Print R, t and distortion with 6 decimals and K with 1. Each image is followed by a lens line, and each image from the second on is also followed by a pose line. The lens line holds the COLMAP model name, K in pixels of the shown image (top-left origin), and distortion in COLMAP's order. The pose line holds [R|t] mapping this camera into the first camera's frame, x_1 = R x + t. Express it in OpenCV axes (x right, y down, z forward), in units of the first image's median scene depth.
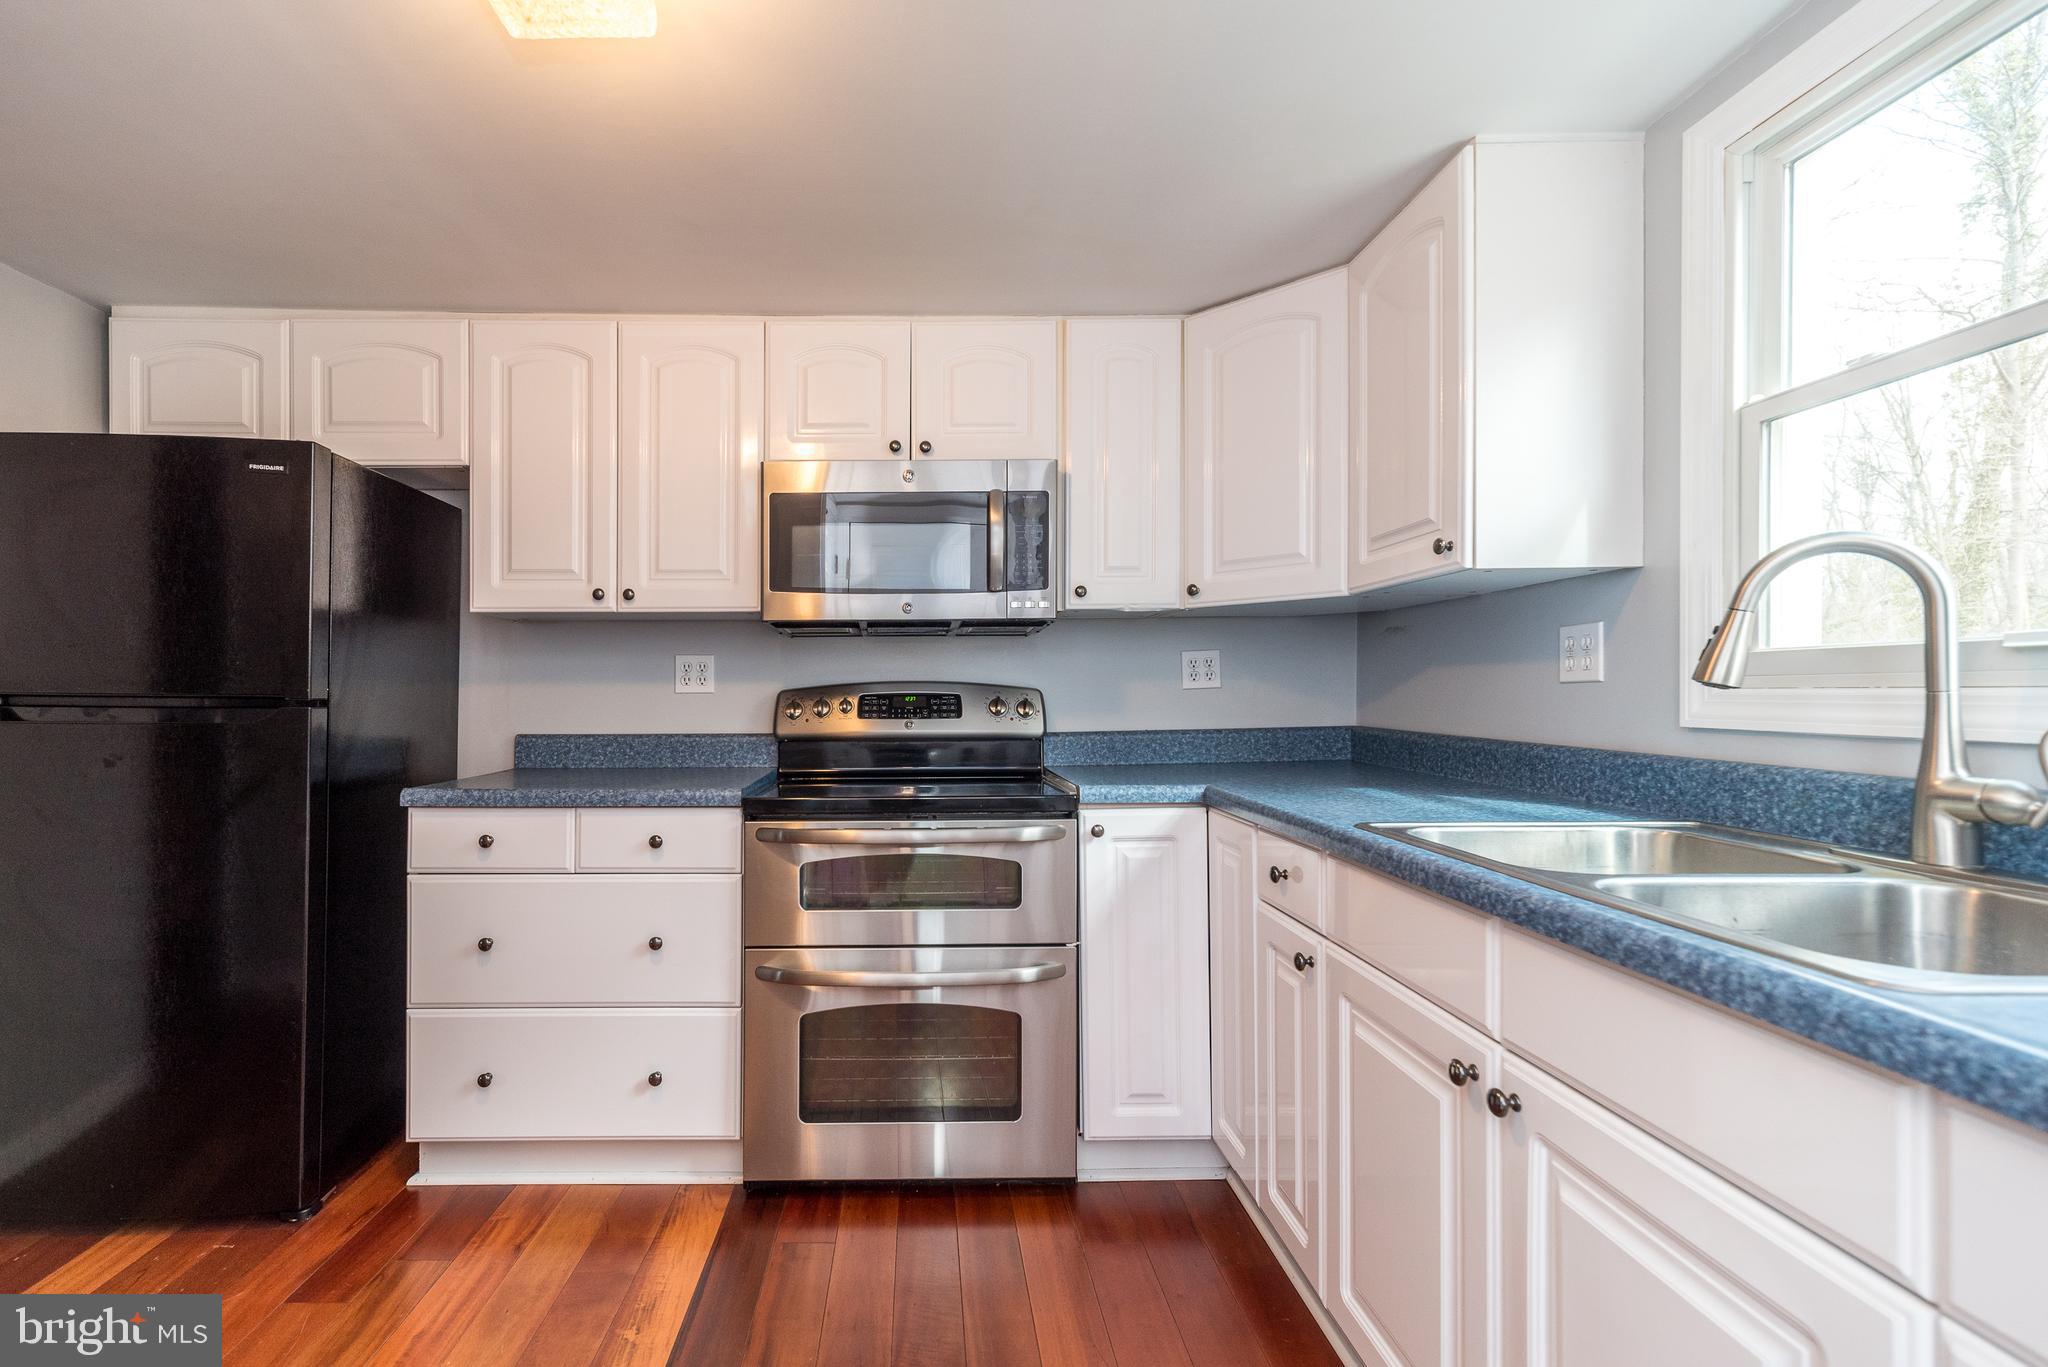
lens RADIAL K [[899.8, 0, 934.7], [0, 899.8, 690.4], [0, 0, 1]] dist [0.007549, 0.000030]
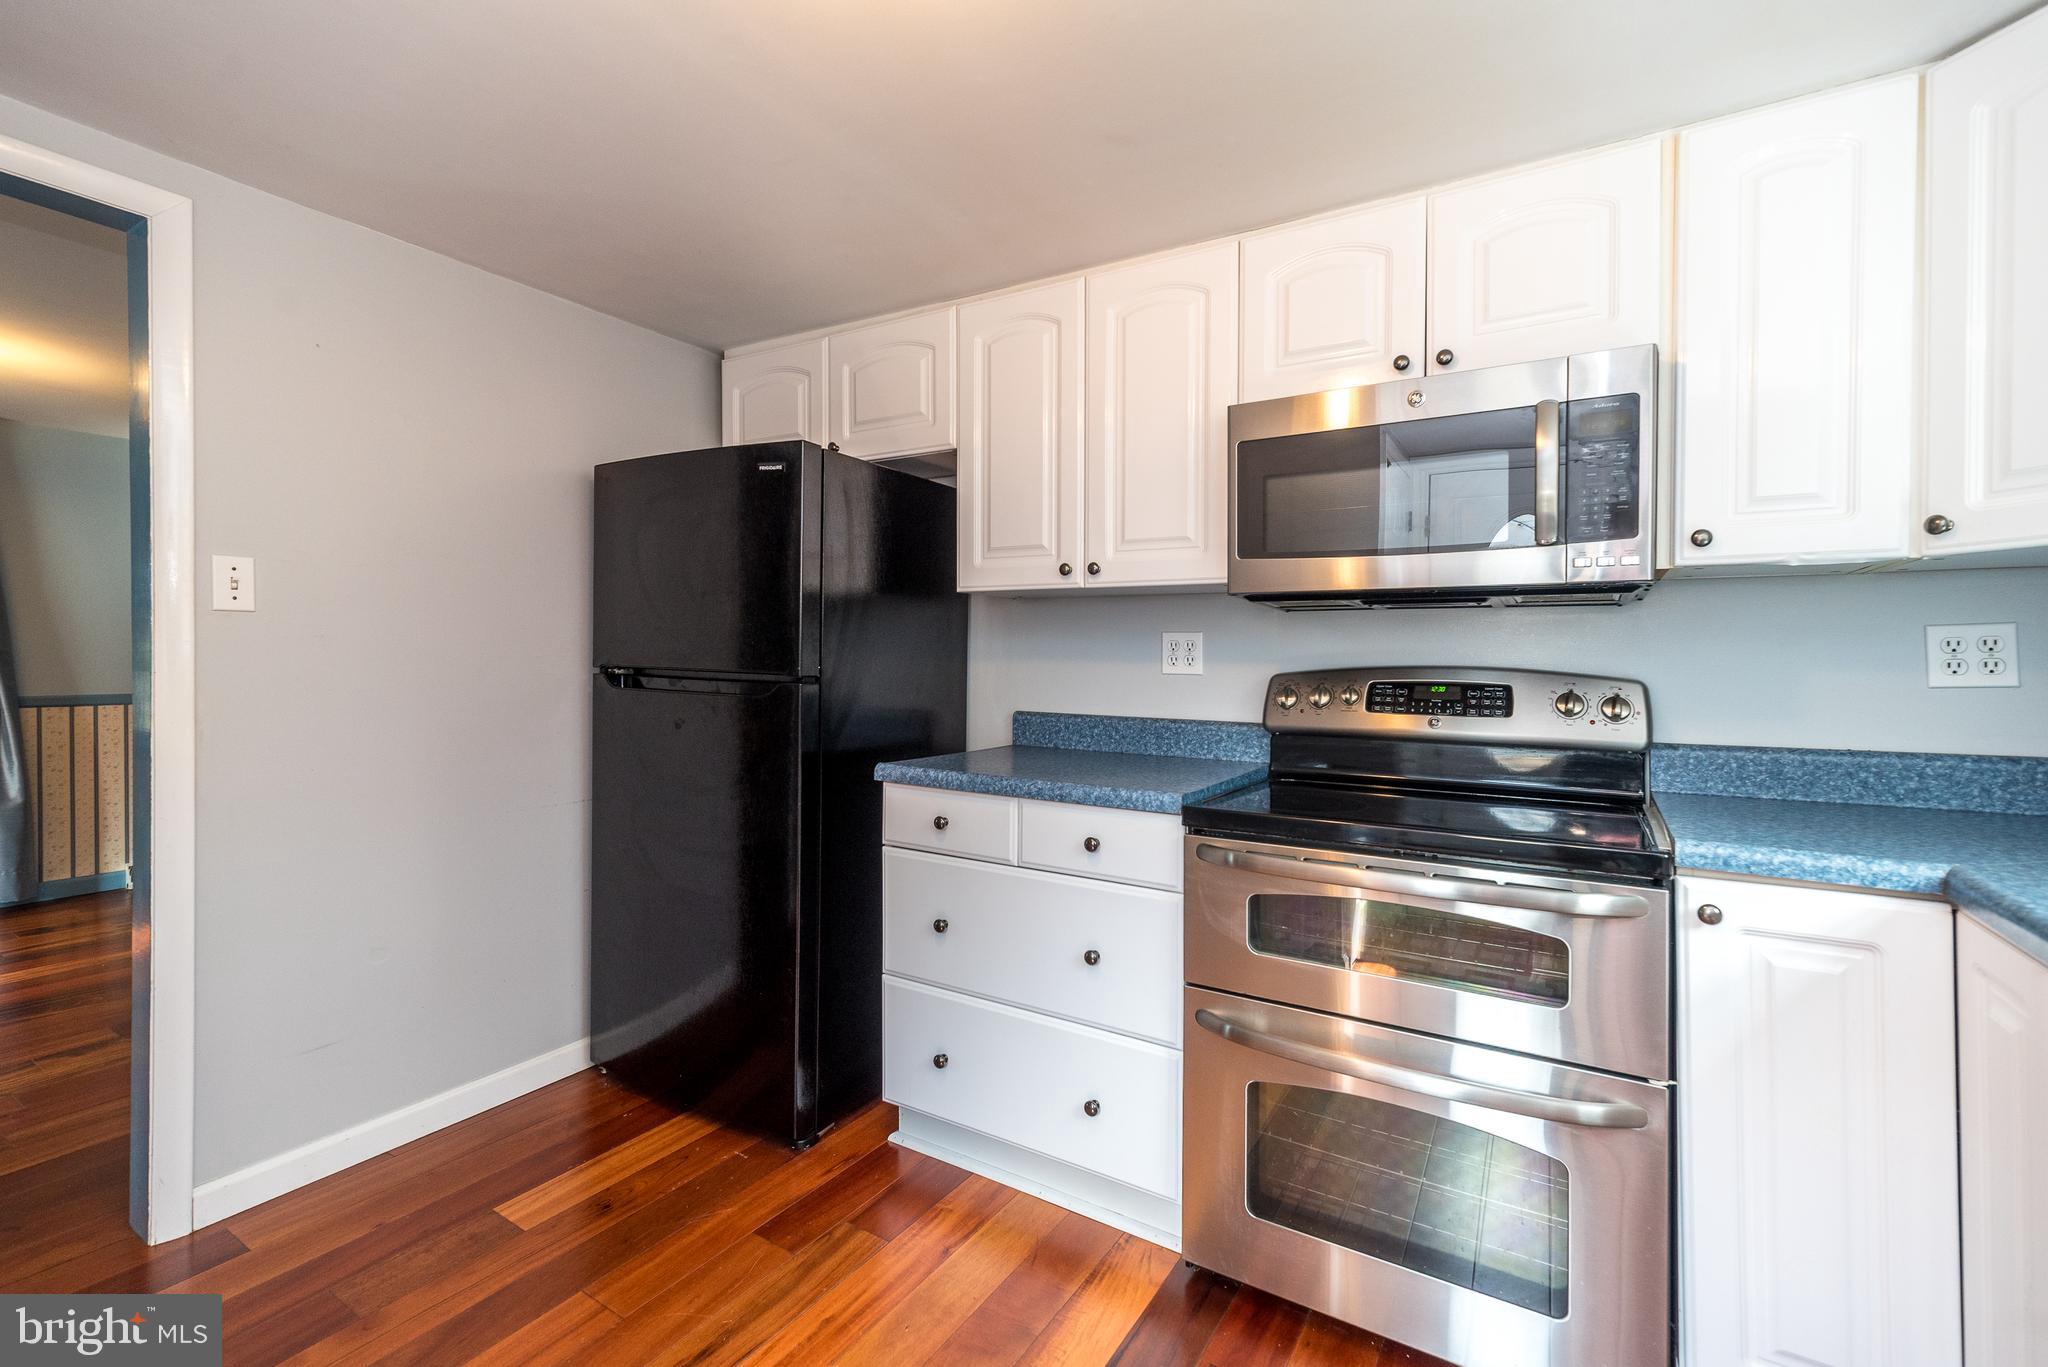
lens RADIAL K [[899.8, 0, 1030.0], [0, 899.8, 652.5], [0, 0, 1]] dist [0.007549, 0.000030]
pose [[0.850718, 0.011590, -0.525495, 0.098571], [-0.014983, 0.999885, -0.002203, -0.018148], [0.525409, 0.009748, 0.850794, 0.190756]]
